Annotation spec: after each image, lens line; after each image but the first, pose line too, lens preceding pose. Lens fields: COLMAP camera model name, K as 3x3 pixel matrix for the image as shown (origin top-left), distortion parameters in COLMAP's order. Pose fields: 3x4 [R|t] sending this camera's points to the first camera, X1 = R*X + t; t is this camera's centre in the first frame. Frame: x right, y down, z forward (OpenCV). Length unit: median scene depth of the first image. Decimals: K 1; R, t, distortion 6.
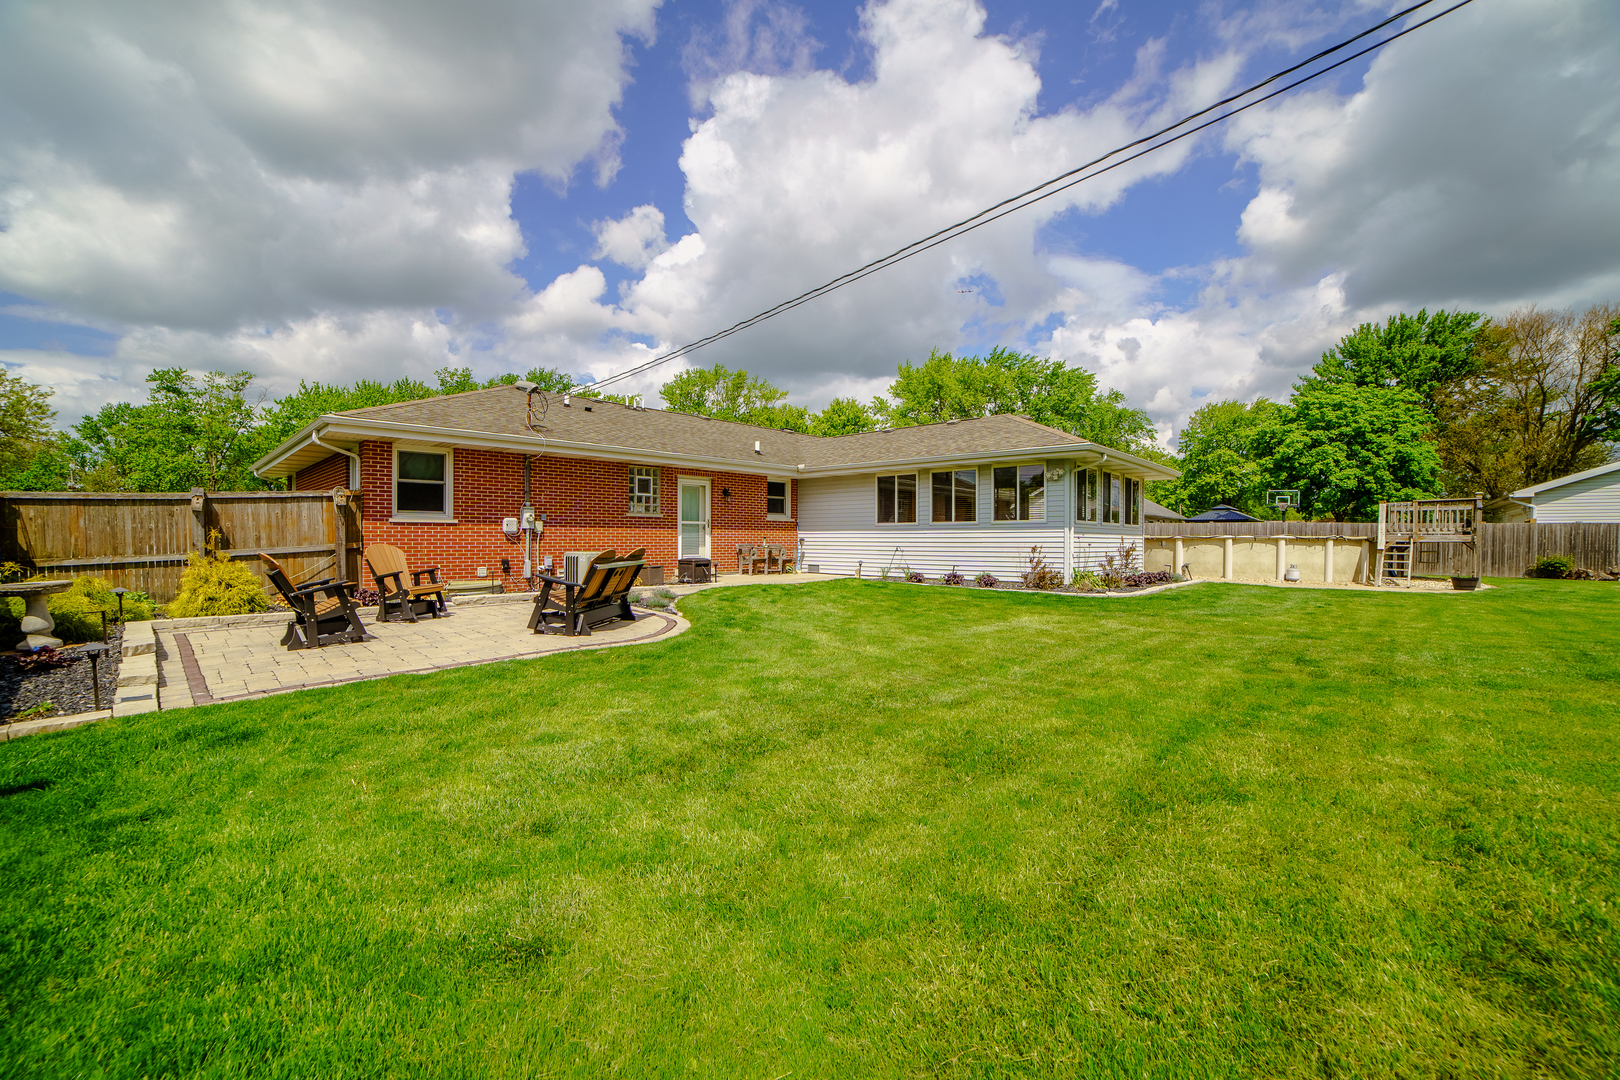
lens RADIAL K [[666.1, 0, 807.4], [0, 666.1, 546.1], [0, 0, 1]] dist [-0.094195, 0.032181]
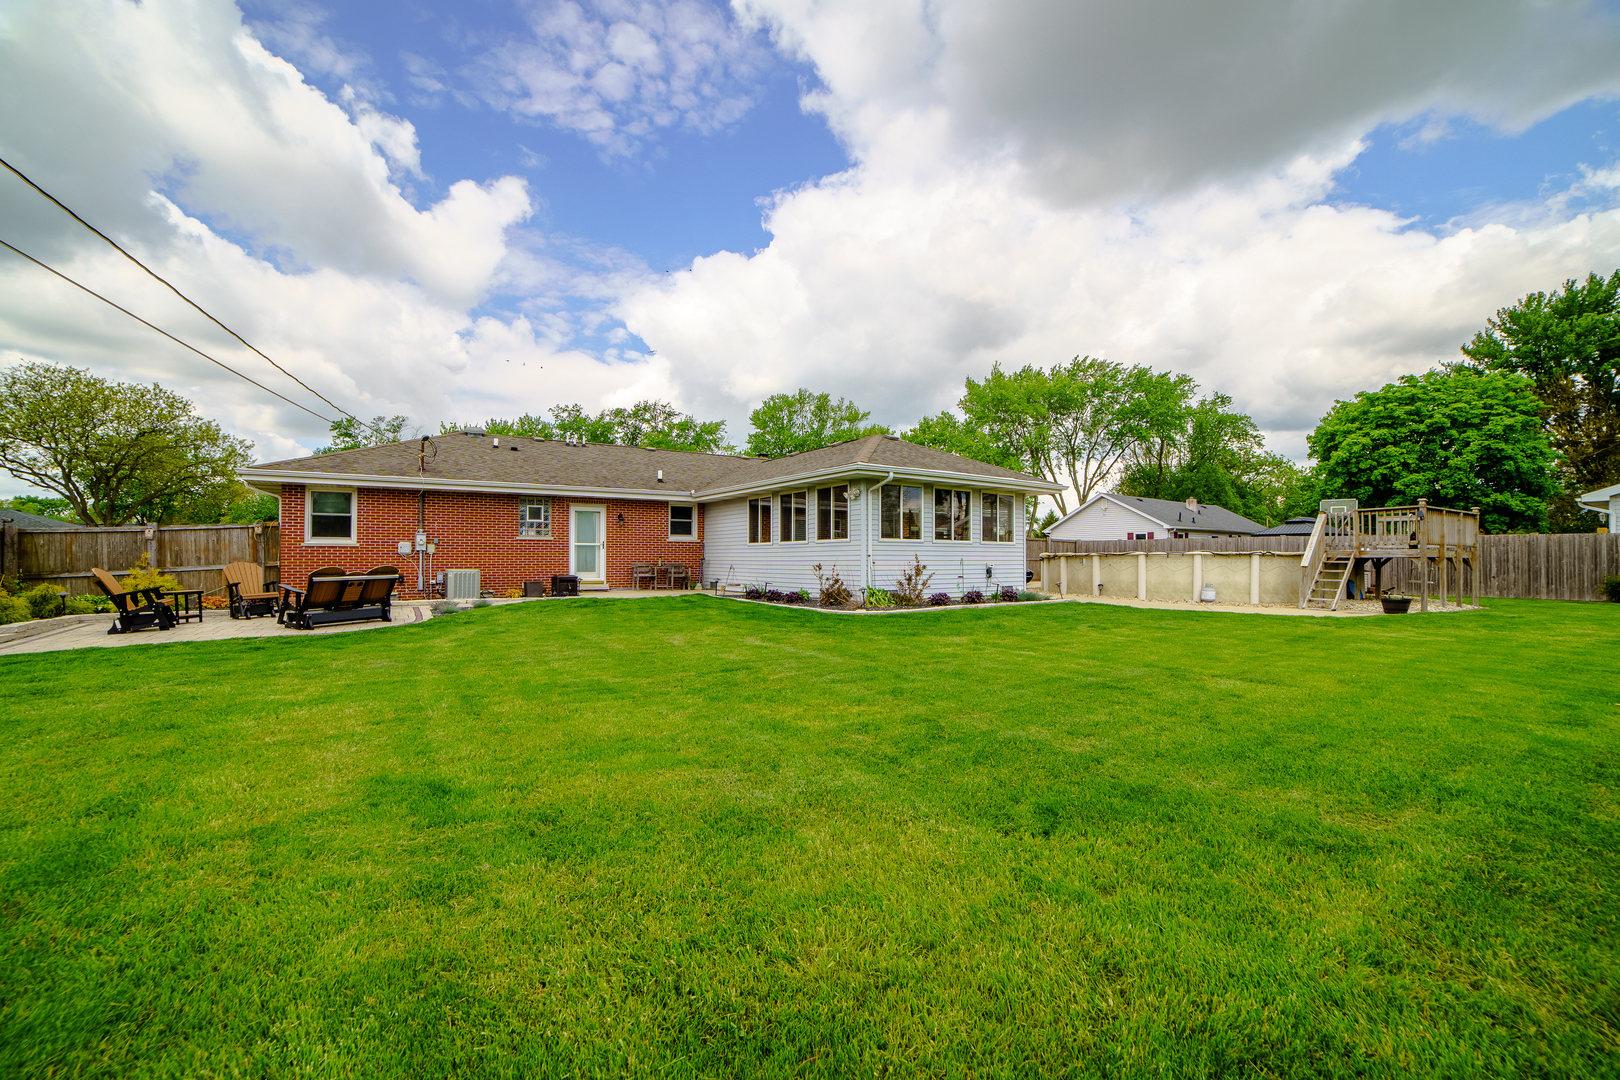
lens RADIAL K [[666.1, 0, 807.4], [0, 666.1, 546.1], [0, 0, 1]] dist [-0.094195, 0.032181]
pose [[0.974592, -0.007871, -0.223847, 0.442559], [0.001572, 0.999598, -0.028305, 0.000676], [0.223980, 0.027234, 0.974213, -0.019284]]
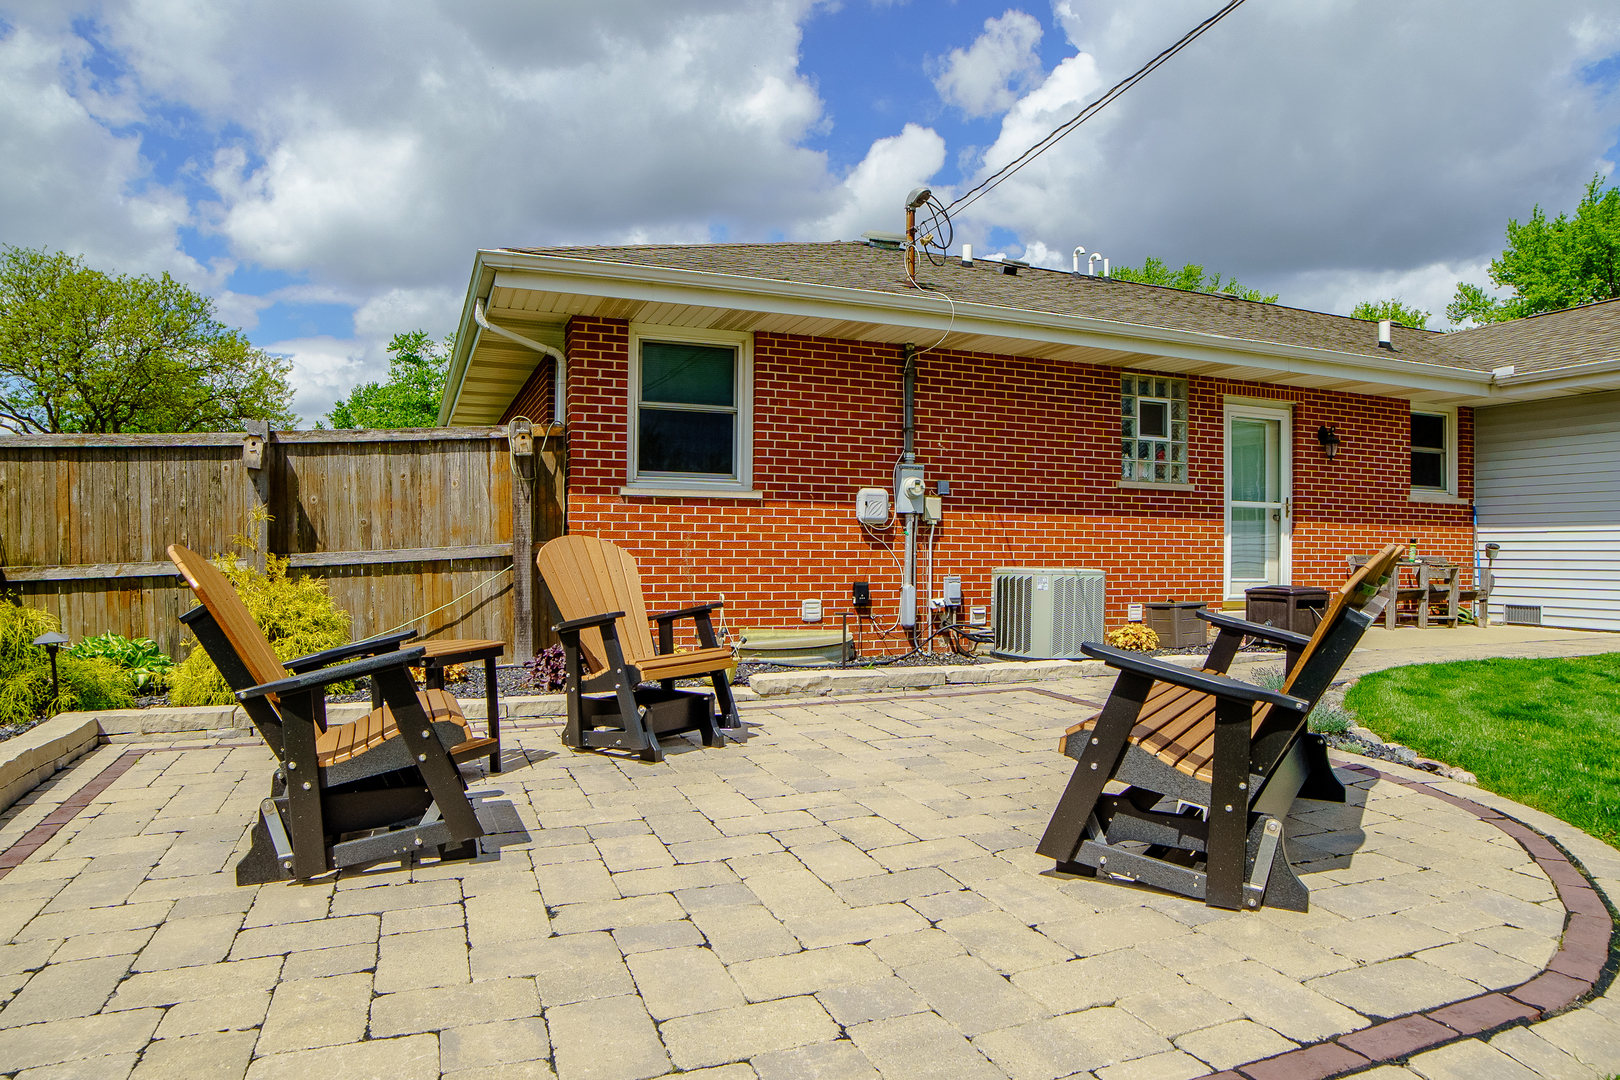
lens RADIAL K [[1008.1, 0, 812.2], [0, 1008.1, 561.1], [0, 0, 1]] dist [-0.088778, 0.002983]
pose [[0.909073, 0.007070, -0.416577, -0.162807], [-0.009855, 0.999941, -0.004535, 0.006871], [0.416521, 0.008229, 0.909089, 0.287808]]
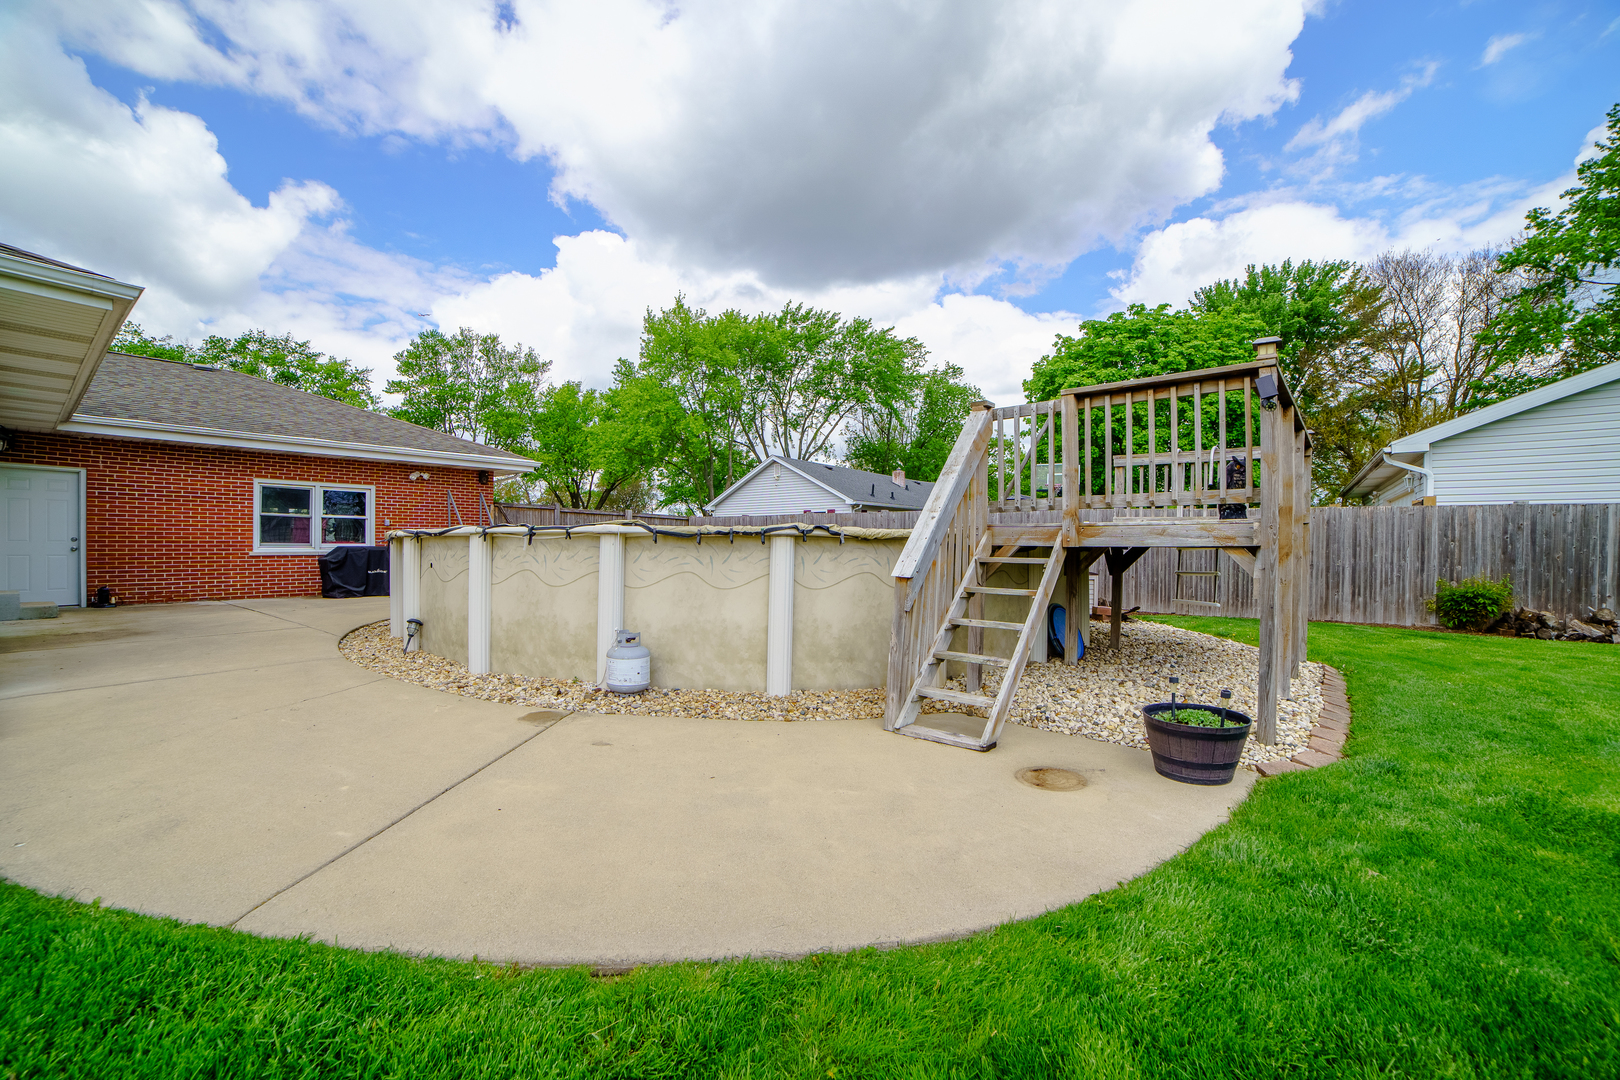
lens RADIAL K [[657.4, 0, 793.9], [0, 657.4, 546.9], [0, 0, 1]] dist [-0.118289, 0.037150]
pose [[0.997497, 0.000583, 0.070709, 0.865488], [-0.000184, 0.999984, -0.005648, -0.005450], [-0.070711, 0.005621, 0.997481, 0.762652]]
